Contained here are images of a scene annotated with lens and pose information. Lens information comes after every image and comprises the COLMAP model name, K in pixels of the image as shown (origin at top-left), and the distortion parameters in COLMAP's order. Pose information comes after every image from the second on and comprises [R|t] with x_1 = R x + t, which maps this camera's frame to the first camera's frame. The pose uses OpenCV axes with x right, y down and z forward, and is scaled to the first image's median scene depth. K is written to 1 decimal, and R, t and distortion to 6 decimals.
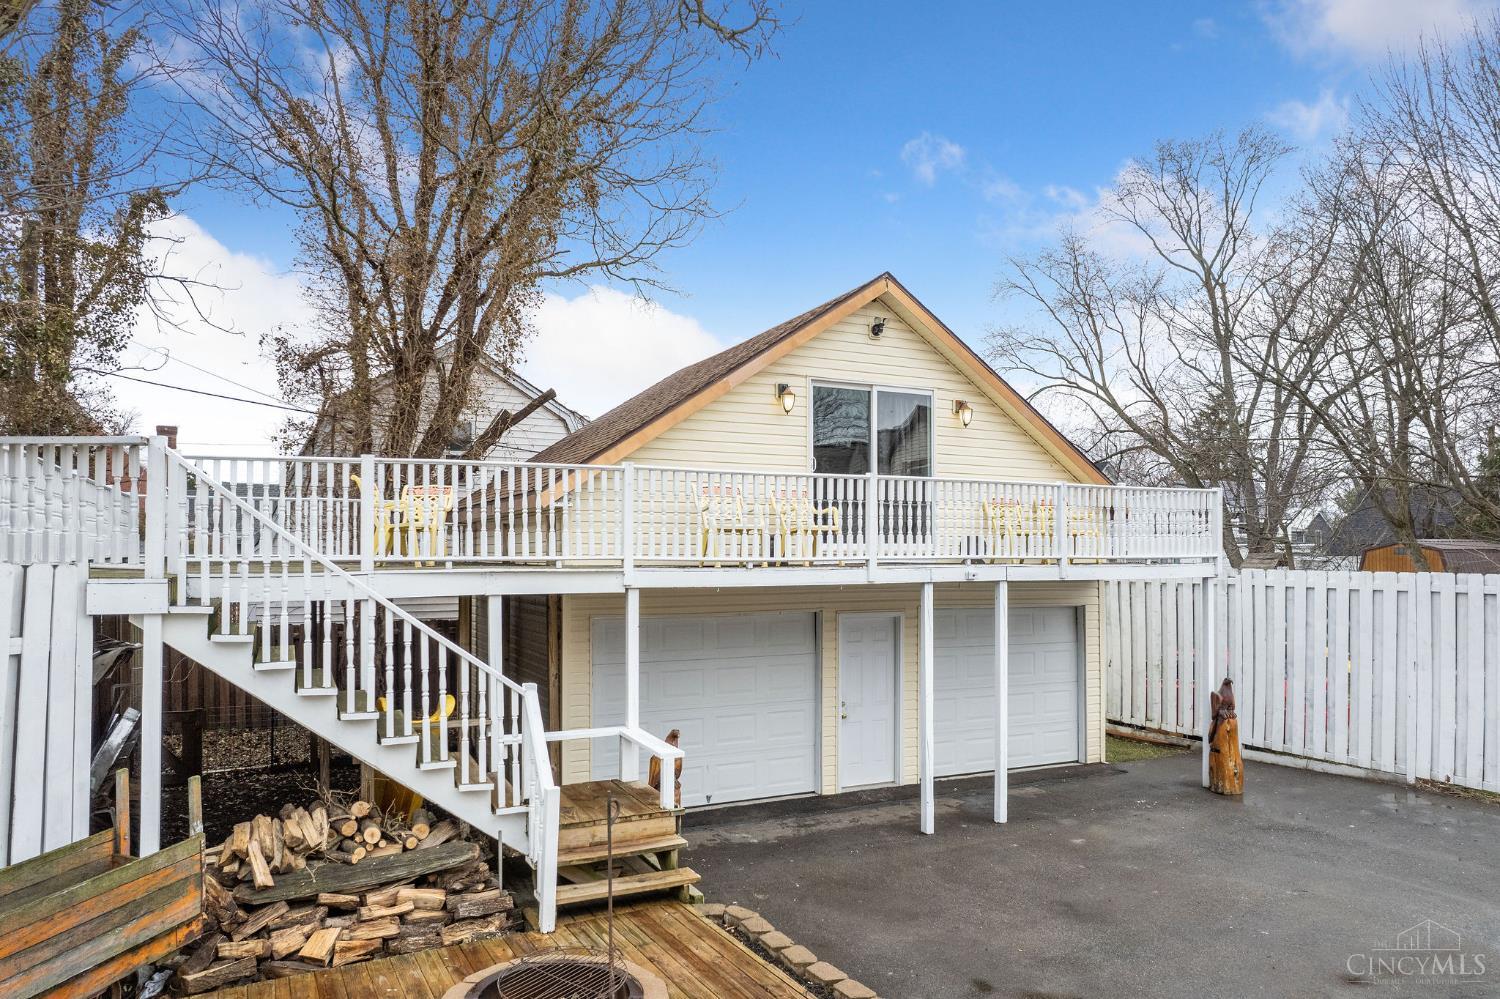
lens RADIAL K [[1026.8, 0, 749.9], [0, 1026.8, 437.8], [0, 0, 1]] dist [-0.033545, 0.000112]
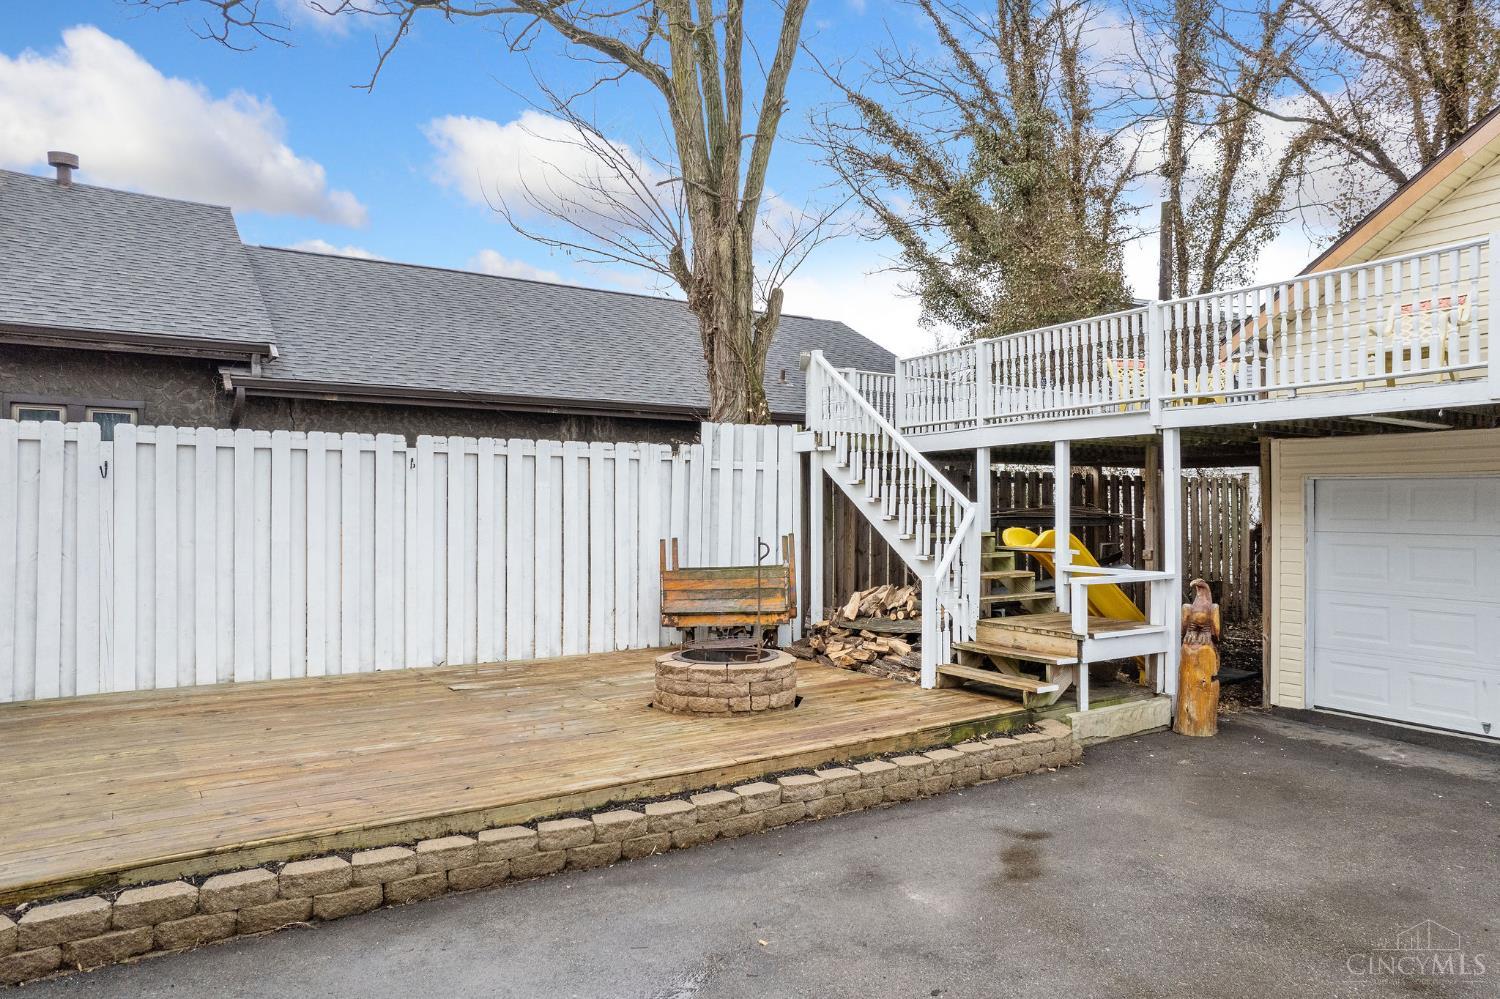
lens RADIAL K [[962.1, 0, 756.9], [0, 962.1, 500.6], [0, 0, 1]] dist [-0.078282, 0.069467]
pose [[0.064197, -0.017768, -0.997779, 0.592532], [0.086598, 0.996169, -0.012168, 0.154514], [0.994173, -0.085624, 0.065490, 0.448290]]
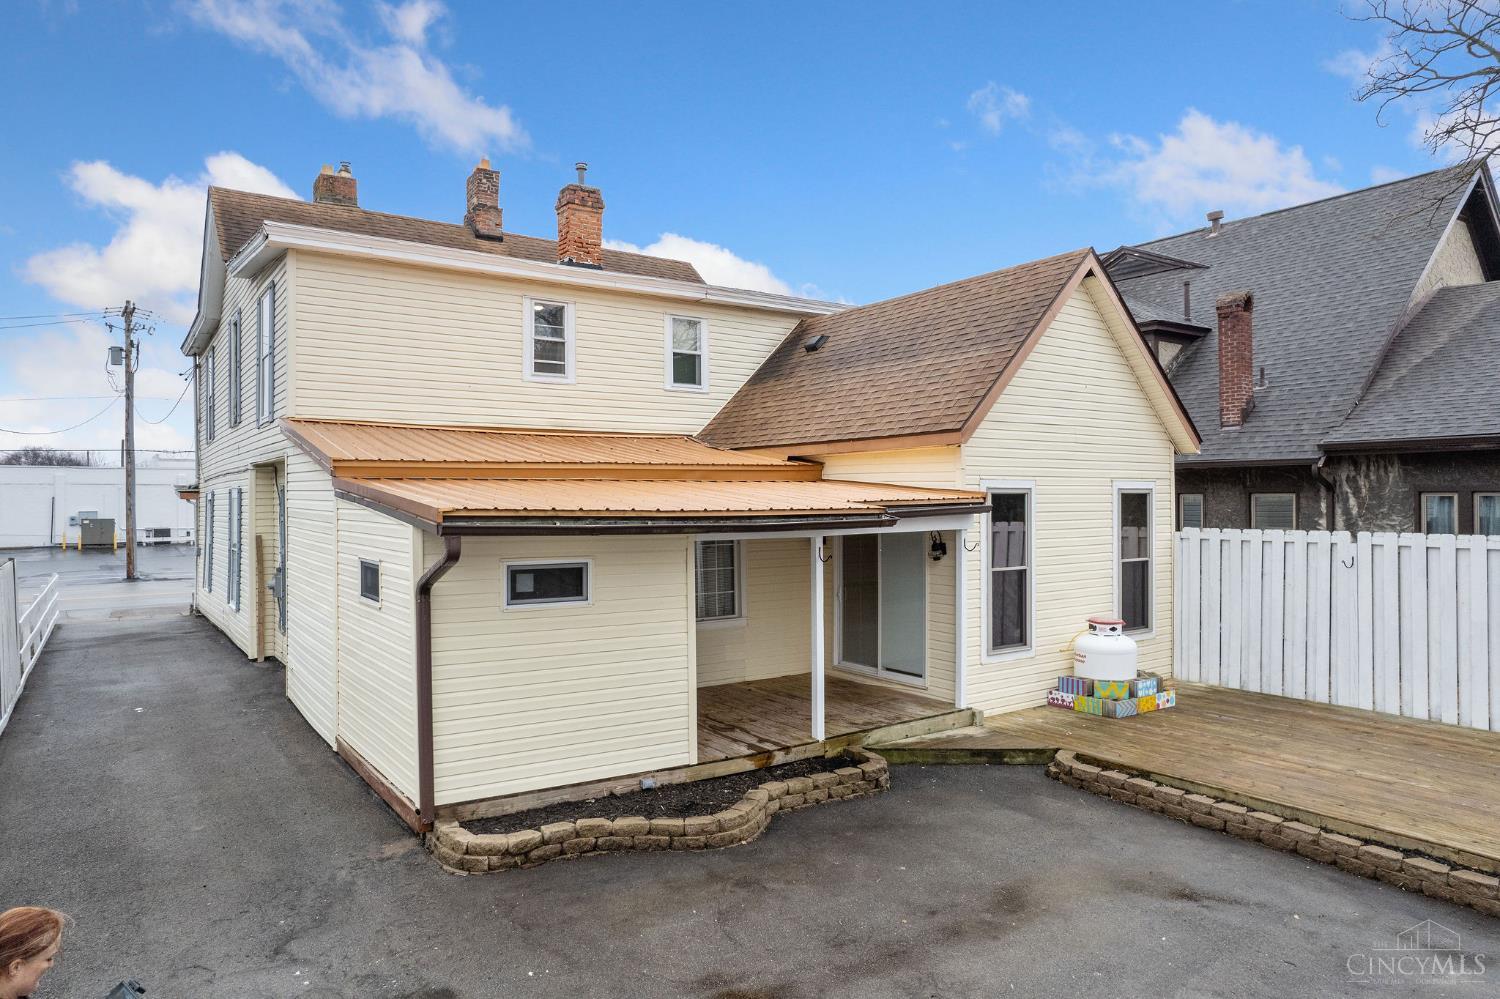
lens RADIAL K [[962.1, 0, 756.9], [0, 962.1, 500.6], [0, 0, 1]] dist [-0.078282, 0.069467]
pose [[-0.997415, -0.006423, -0.071569, 0.617708], [-0.000043, 0.996051, -0.088783, 0.106989], [0.071857, -0.088550, -0.993476, 1.045578]]
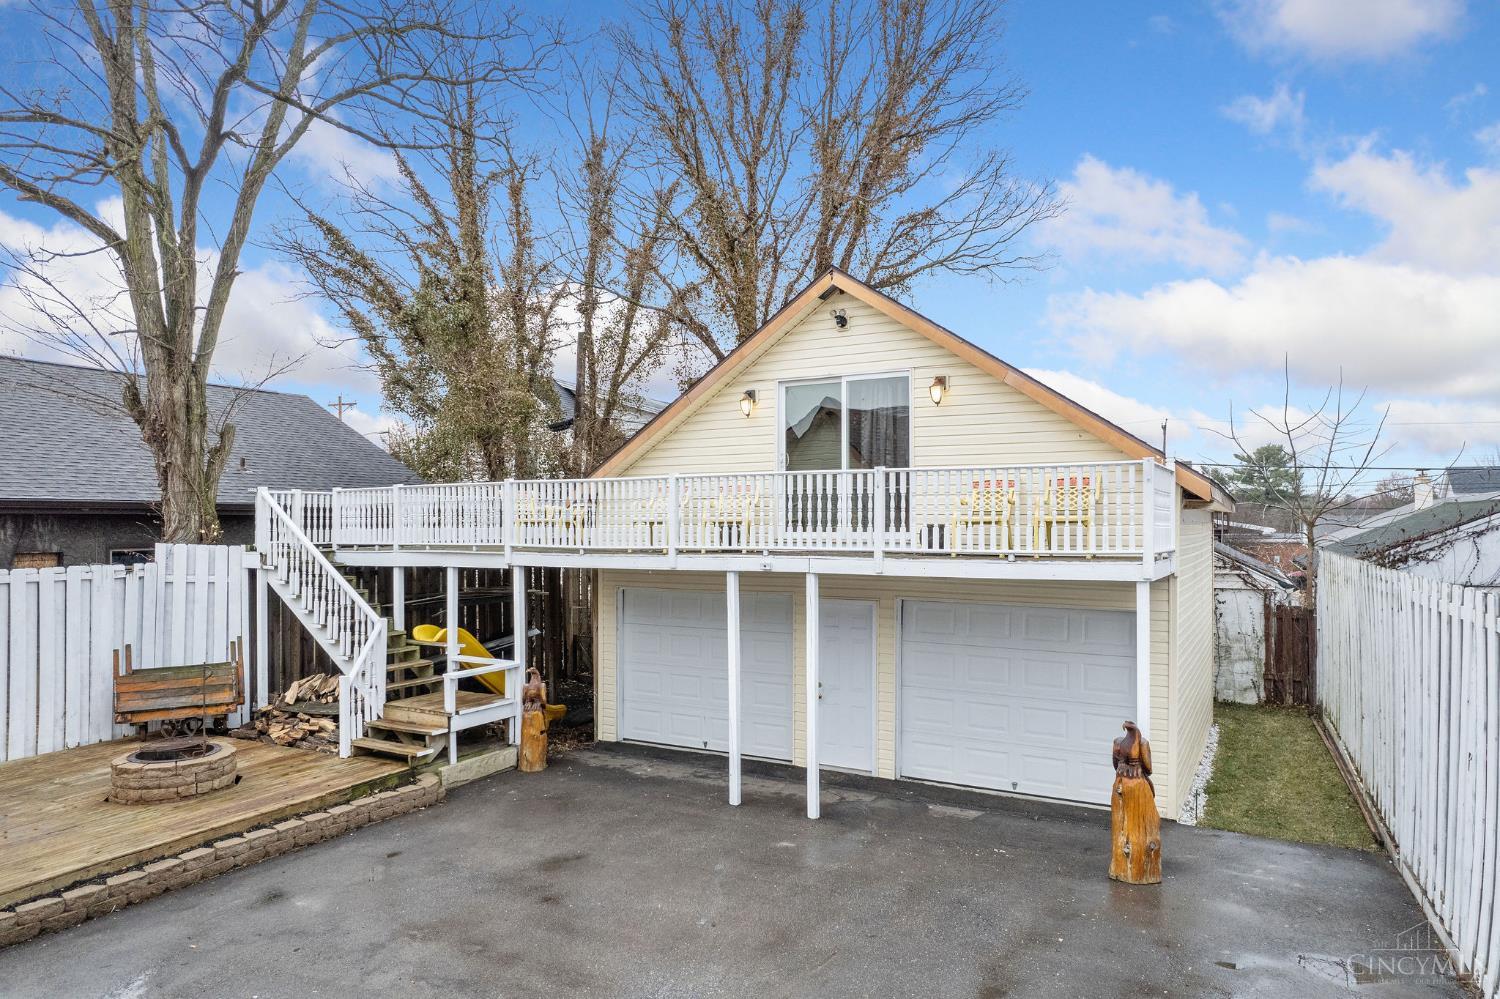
lens RADIAL K [[962.1, 0, 756.9], [0, 962.1, 500.6], [0, 0, 1]] dist [-0.078282, 0.069467]
pose [[0.541553, -0.031010, -0.840094, 0.950520], [0.084950, 0.996223, 0.017988, 0.049093], [0.836363, -0.081107, 0.542142, 0.458006]]
